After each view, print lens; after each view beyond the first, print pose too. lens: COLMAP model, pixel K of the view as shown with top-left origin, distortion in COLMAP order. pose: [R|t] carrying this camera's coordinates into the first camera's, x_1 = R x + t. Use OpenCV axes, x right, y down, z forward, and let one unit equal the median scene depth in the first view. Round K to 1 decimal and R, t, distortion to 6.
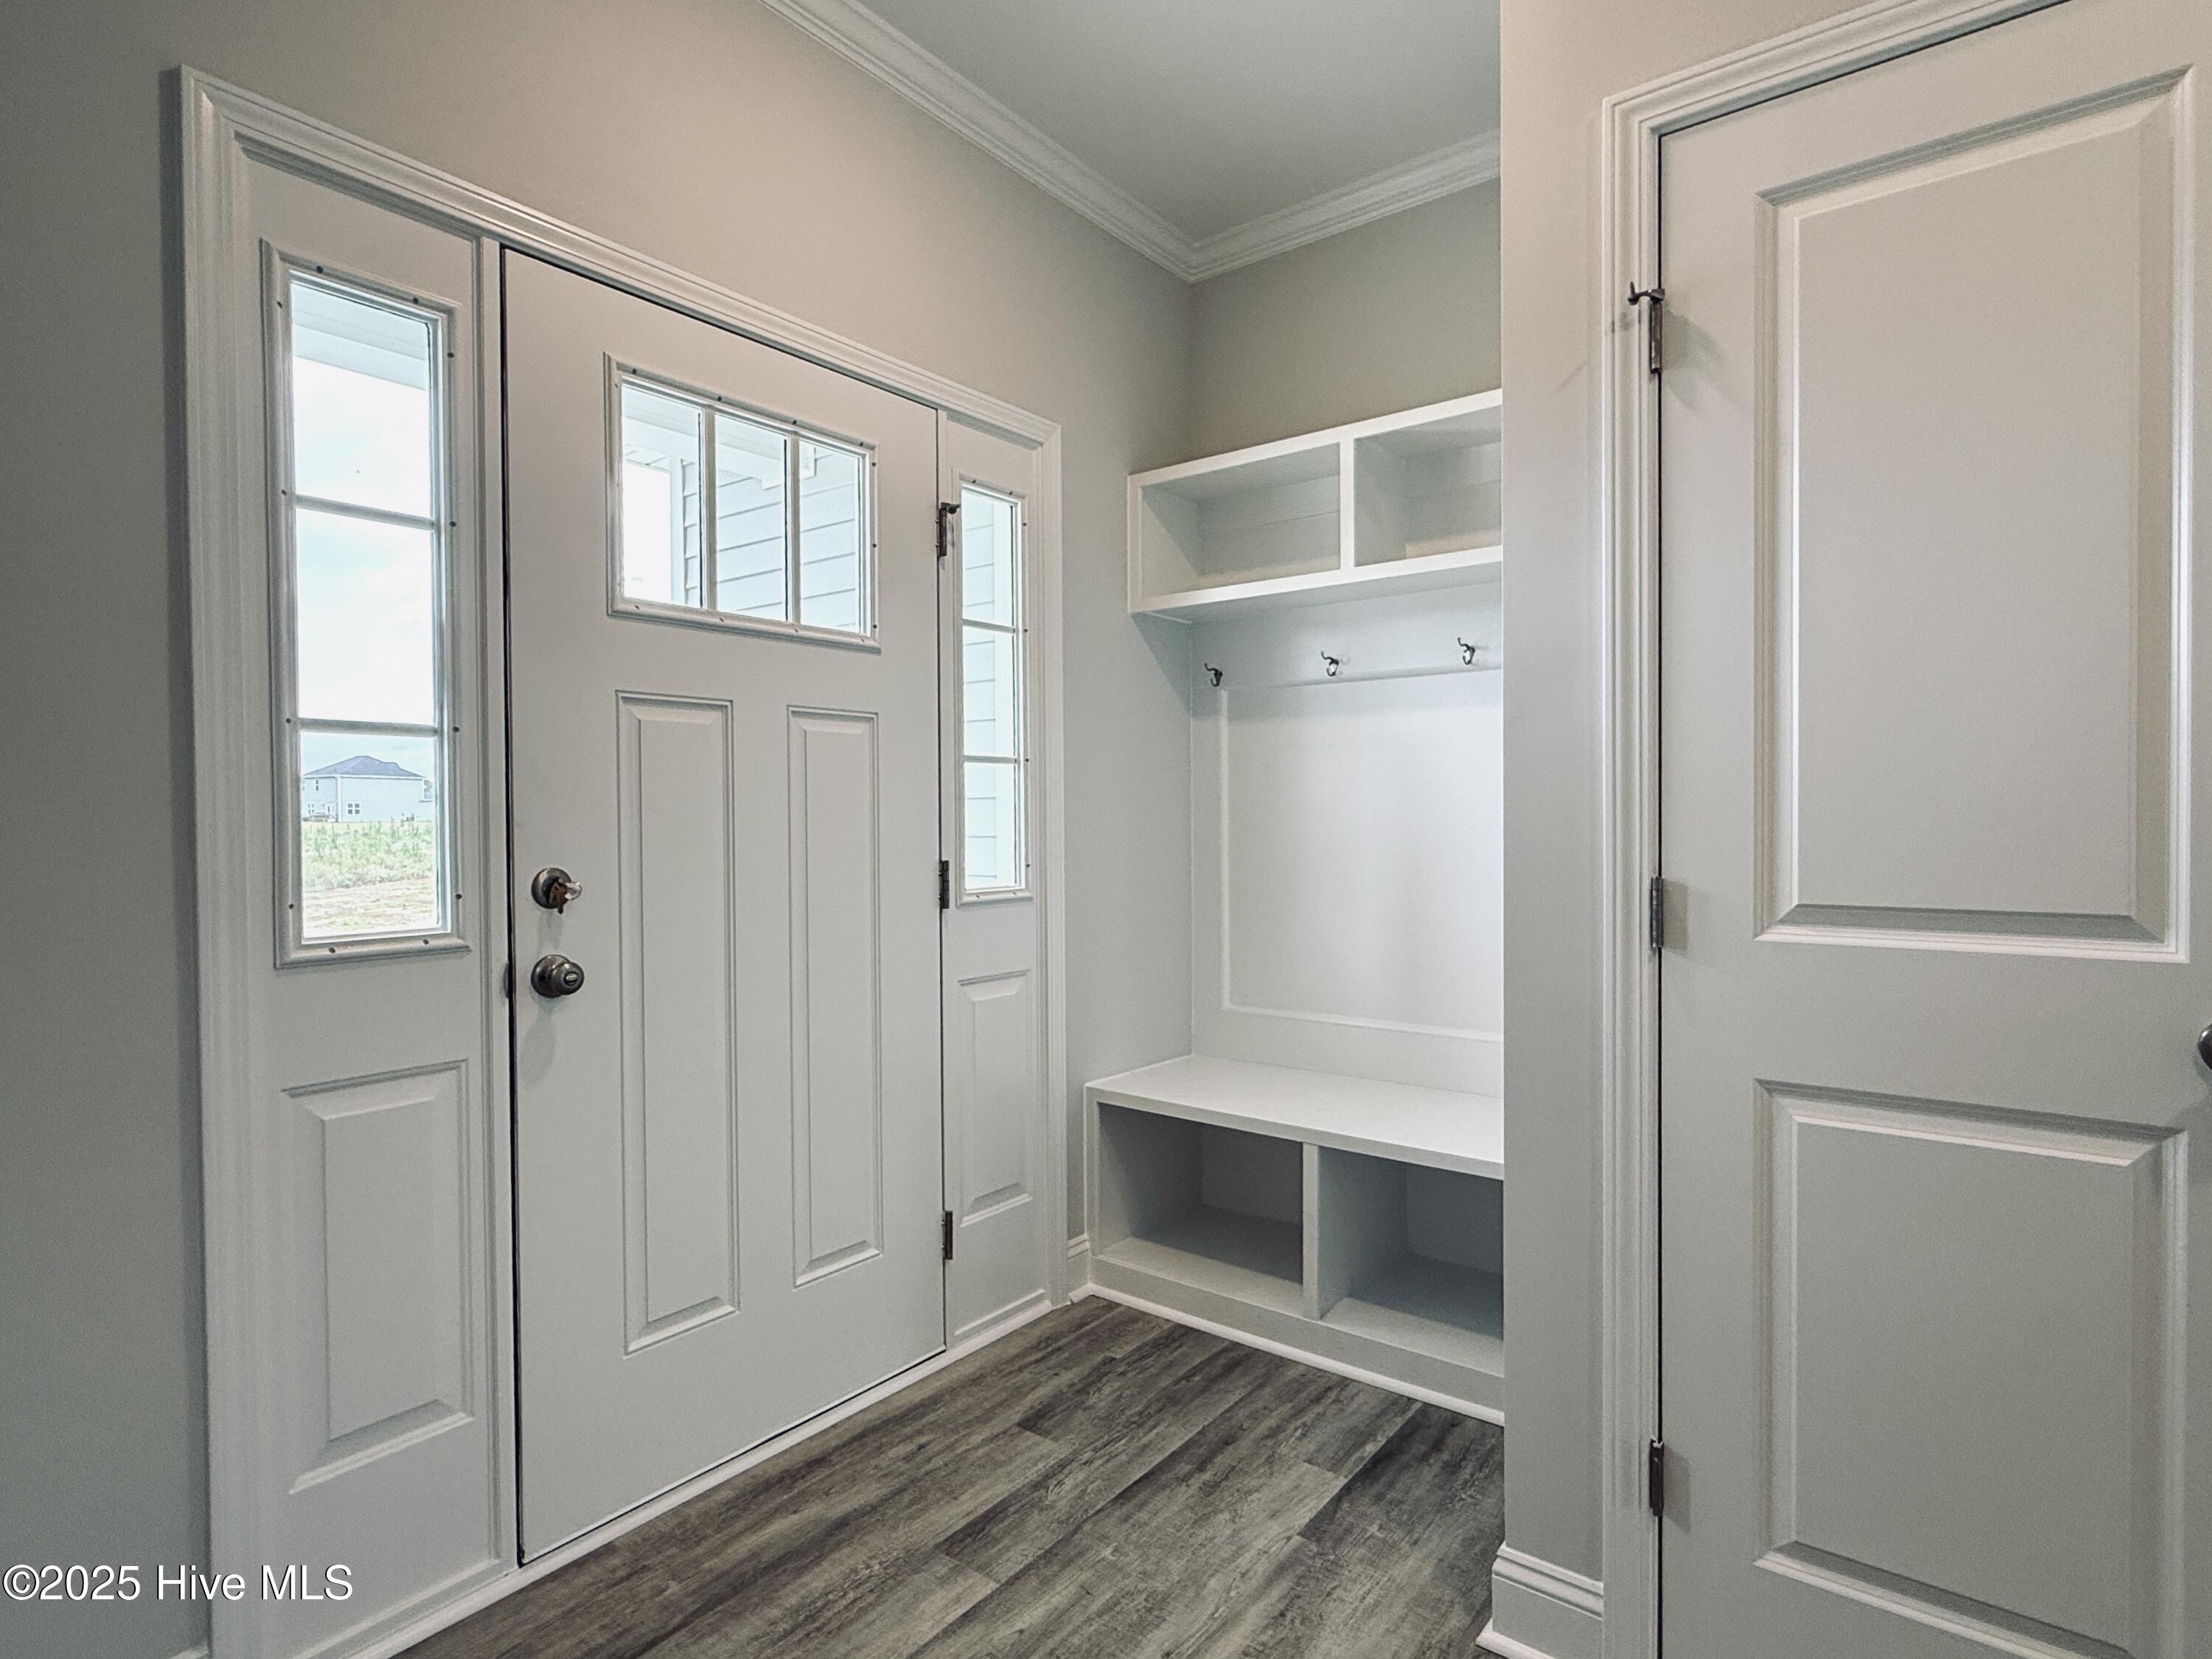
lens RADIAL K [[1157.4, 0, 1099.5], [0, 1157.4, 829.2], [0, 0, 1]] dist [0.001674, -0.000608]
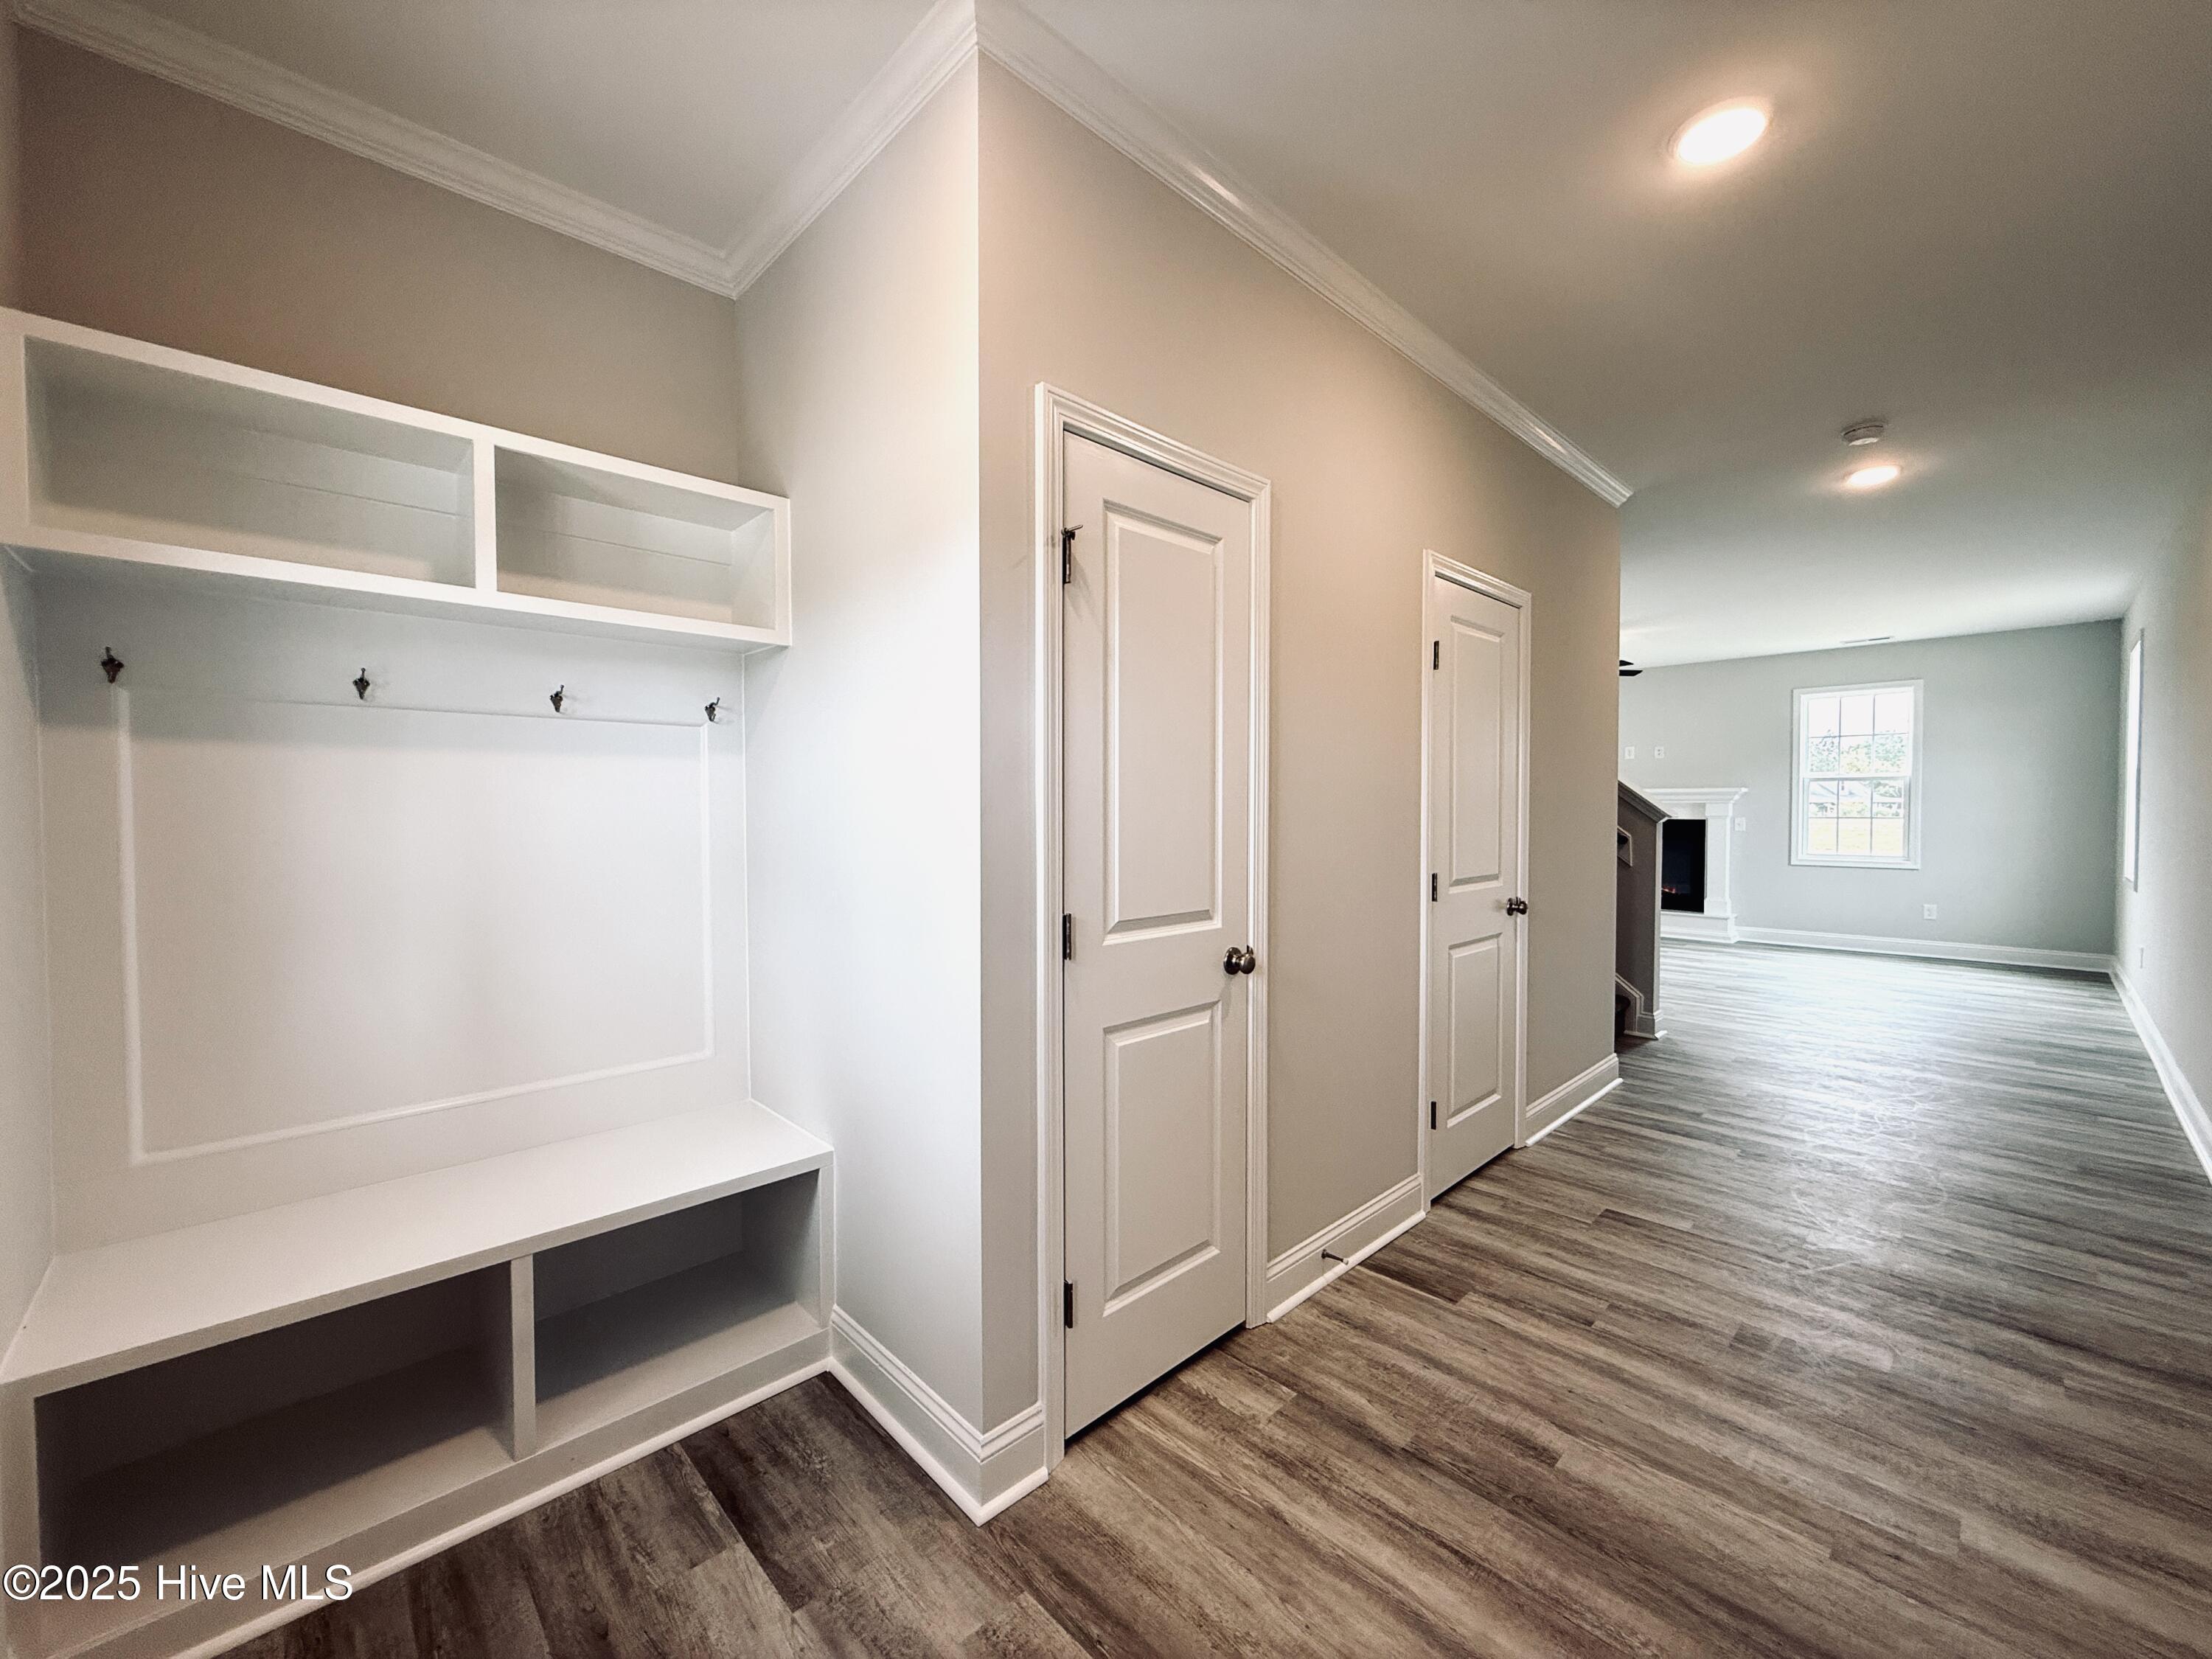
lens RADIAL K [[879.4, 0, 1097.7], [0, 879.4, 827.9], [0, 0, 1]] dist [-0.001480, -0.000136]
pose [[0.148179, -0.015642, 0.988837, -0.487645], [0.010979, 0.999839, 0.014171, -0.065314], [-0.988900, 0.008757, 0.148327, 0.581642]]
